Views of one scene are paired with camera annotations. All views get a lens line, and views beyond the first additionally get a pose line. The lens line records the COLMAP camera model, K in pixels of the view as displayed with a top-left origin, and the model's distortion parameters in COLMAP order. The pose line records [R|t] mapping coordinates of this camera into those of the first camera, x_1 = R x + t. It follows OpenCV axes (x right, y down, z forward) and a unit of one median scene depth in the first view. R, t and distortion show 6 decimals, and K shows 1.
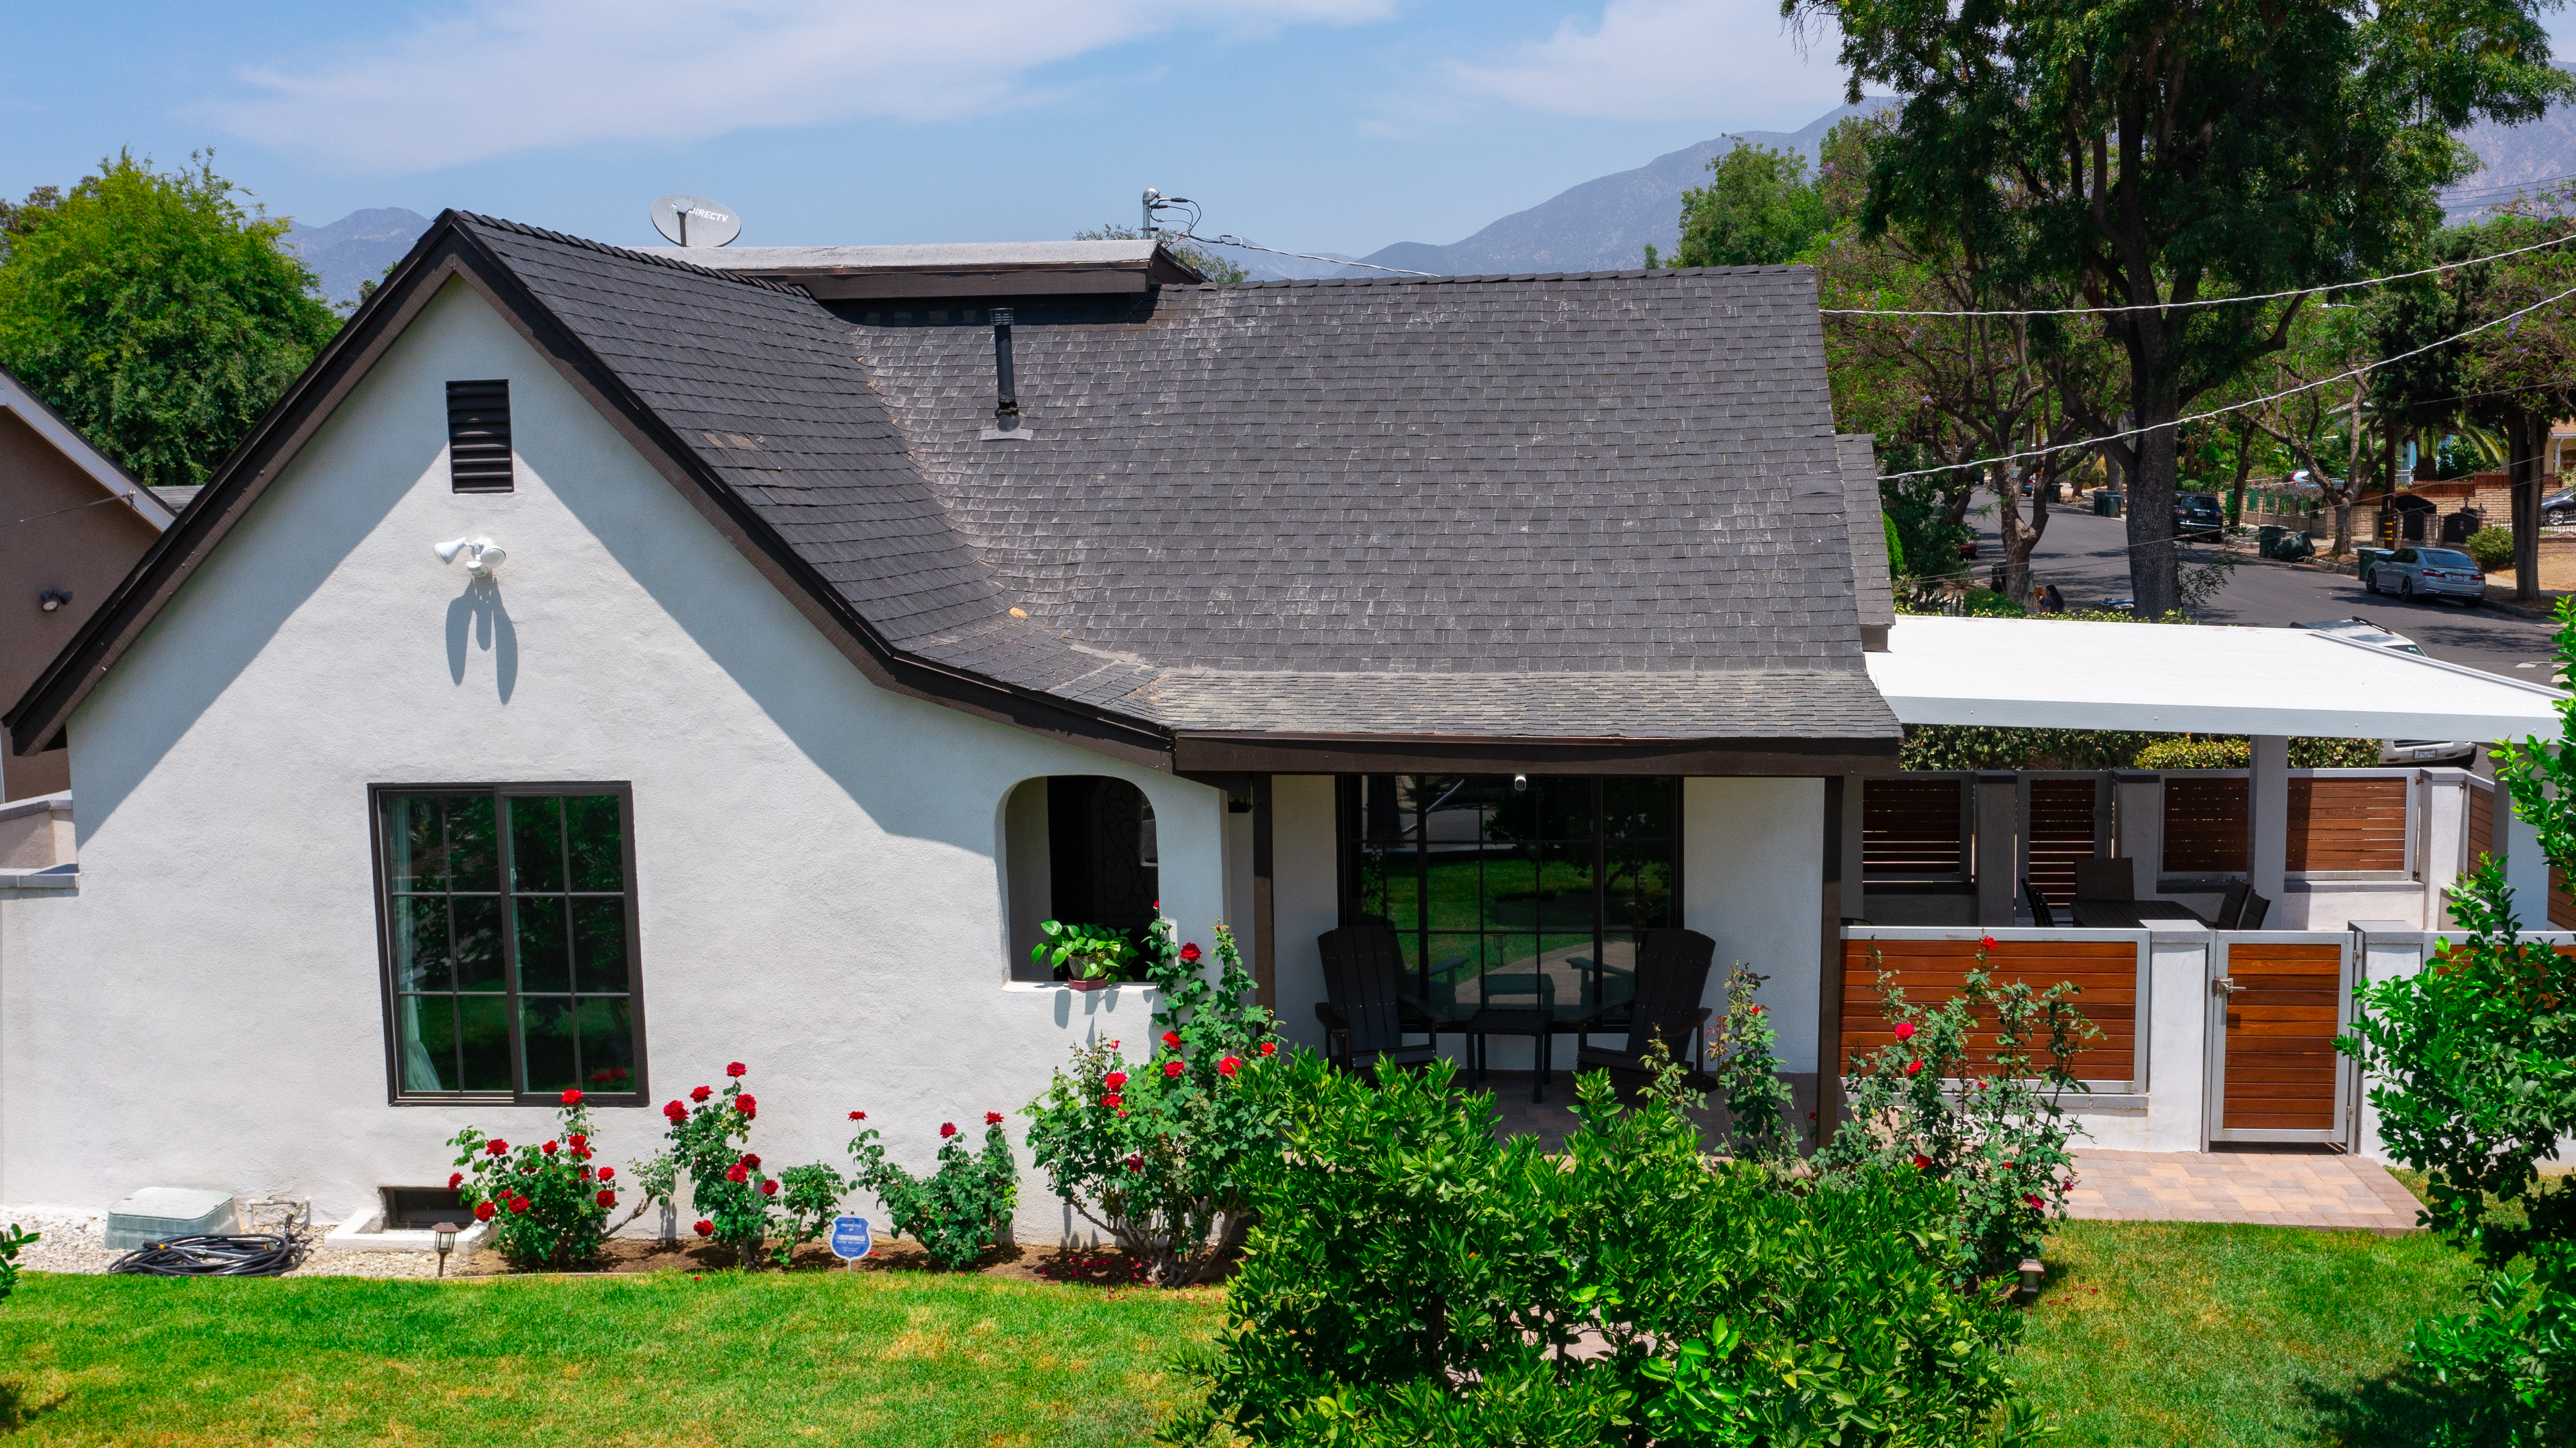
lens RADIAL K [[2321.9, 0, 1424.1], [0, 2321.9, 688.0], [0, 0, 1]] dist [-0.013783, -0.008261]
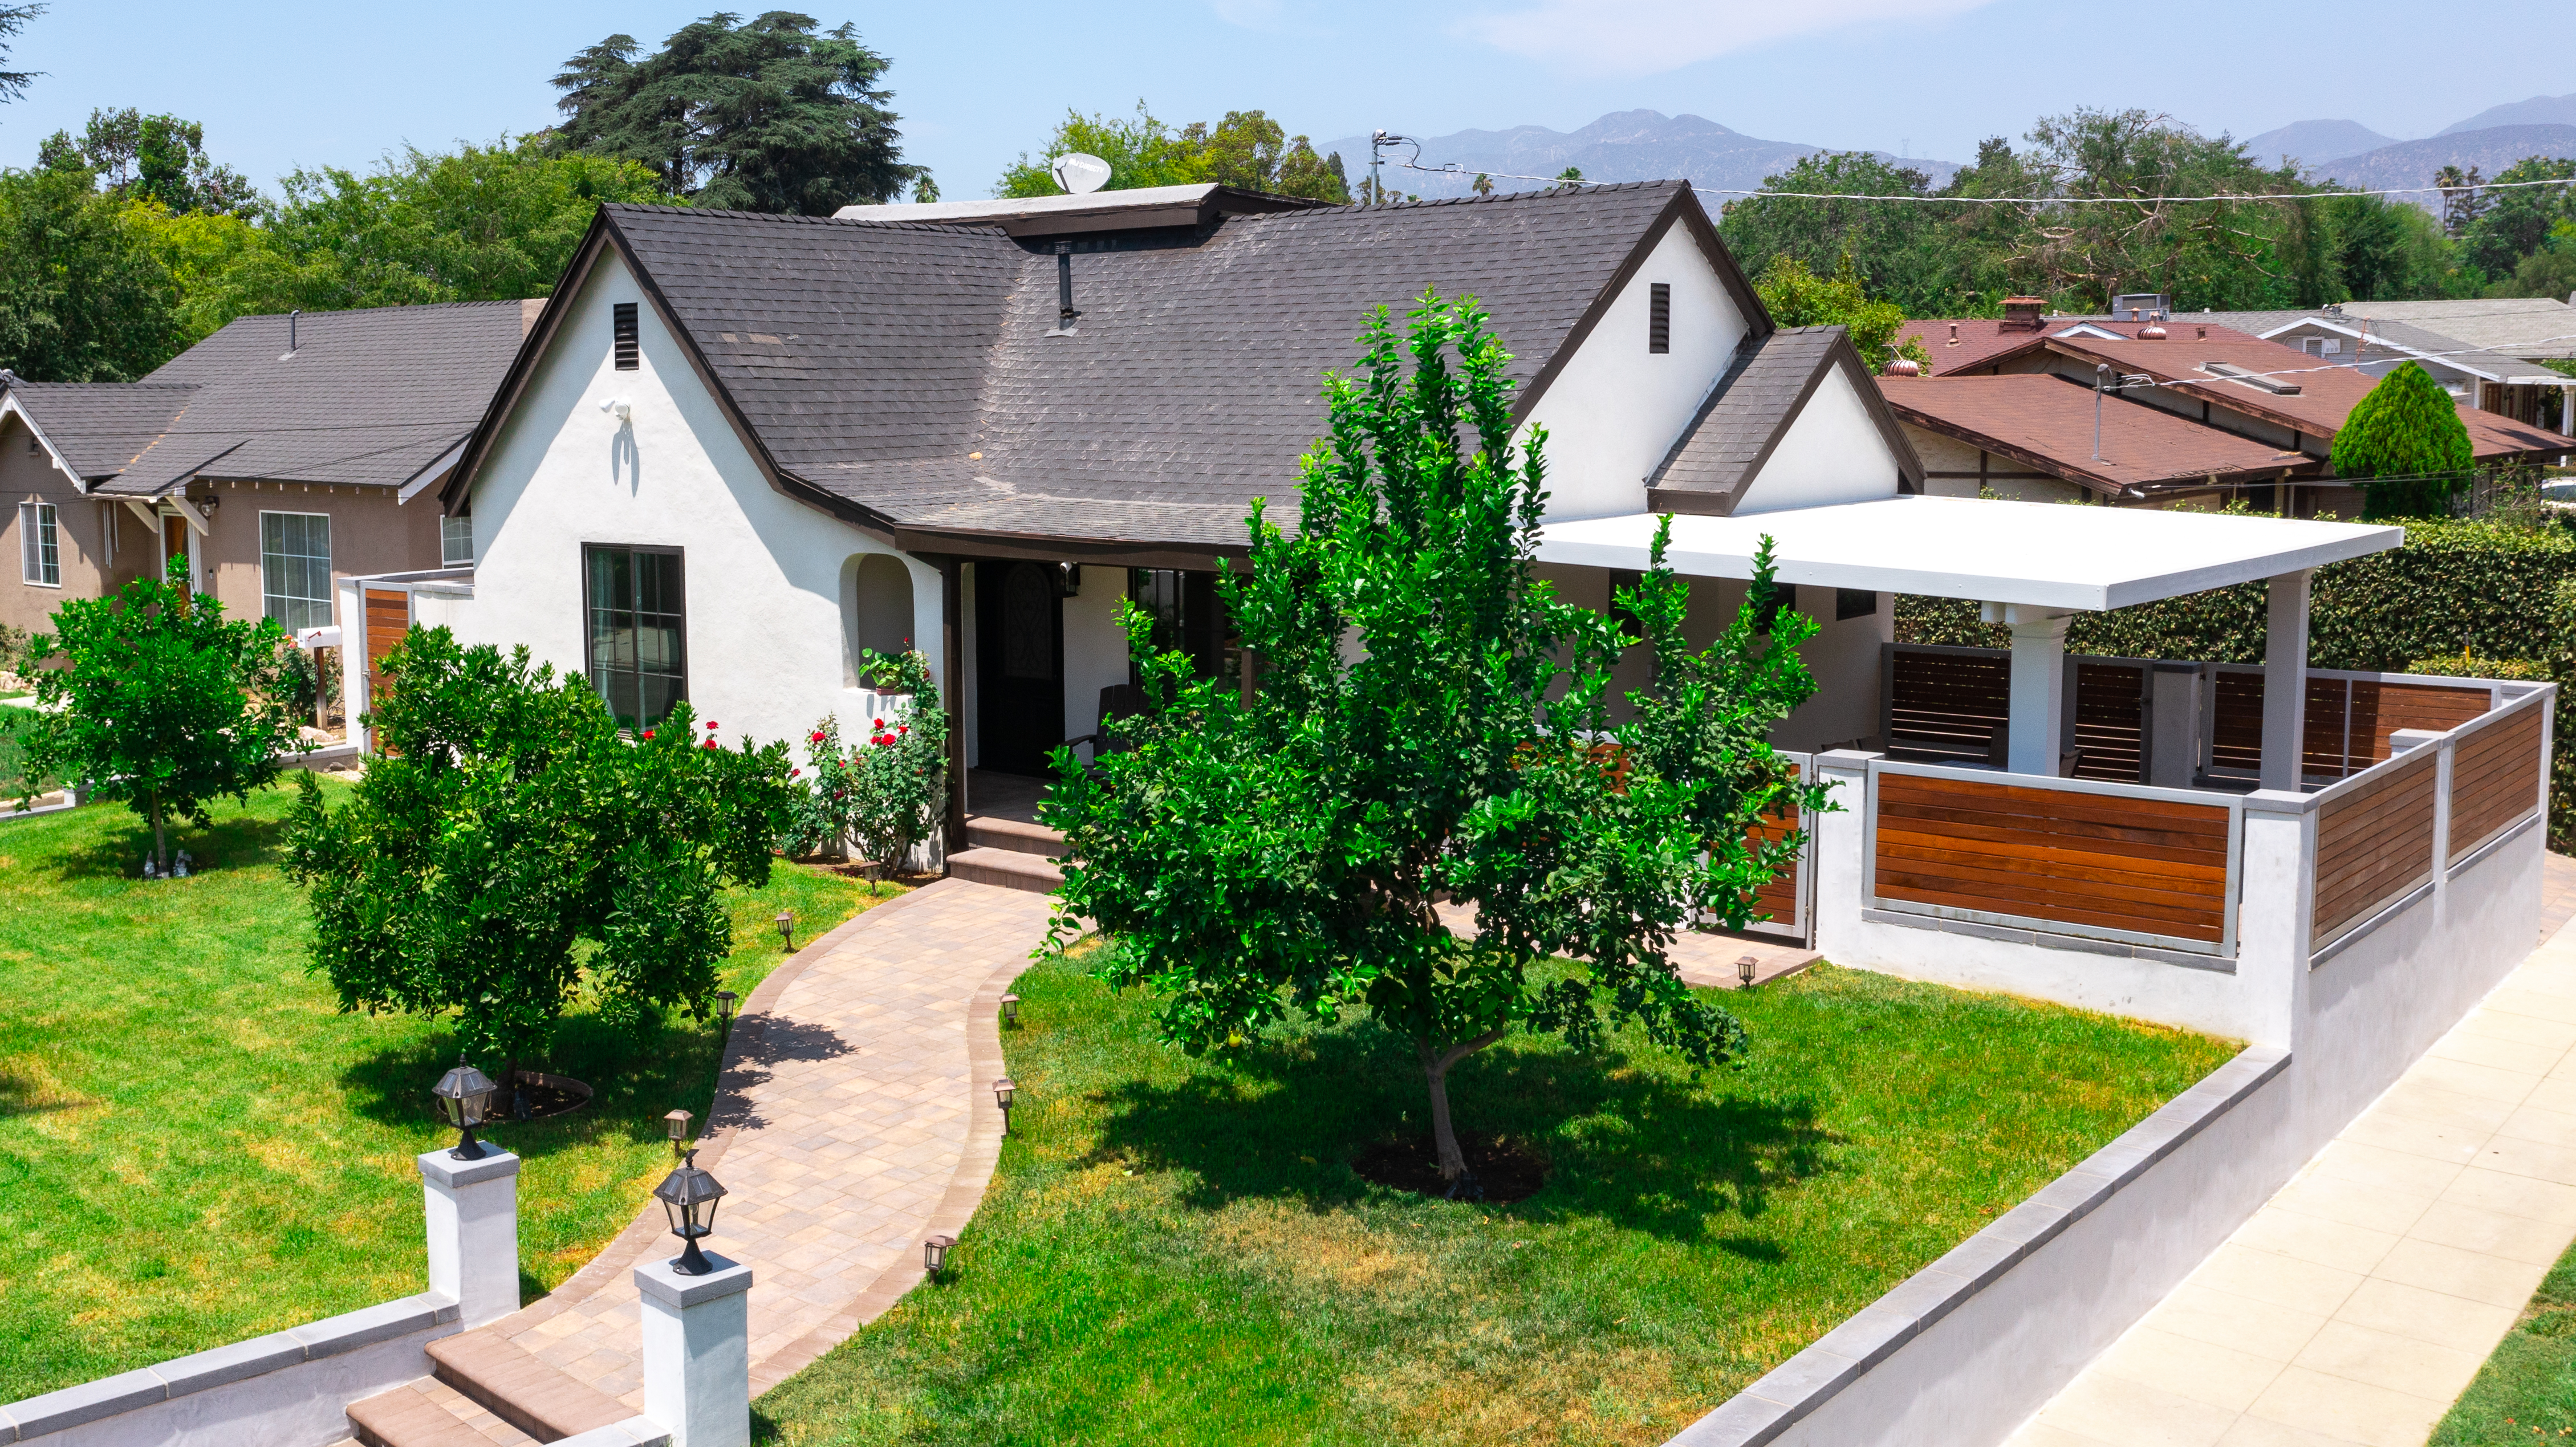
lens RADIAL K [[2435.7, 0, 992.4], [0, 2435.7, 651.8], [0, 0, 1]] dist [-0.019001, -0.000188]
pose [[0.784779, 0.071407, -0.615648, 0.896314], [-0.058716, 0.997439, 0.040843, 0.031330], [0.616988, 0.004096, 0.786962, -0.222473]]
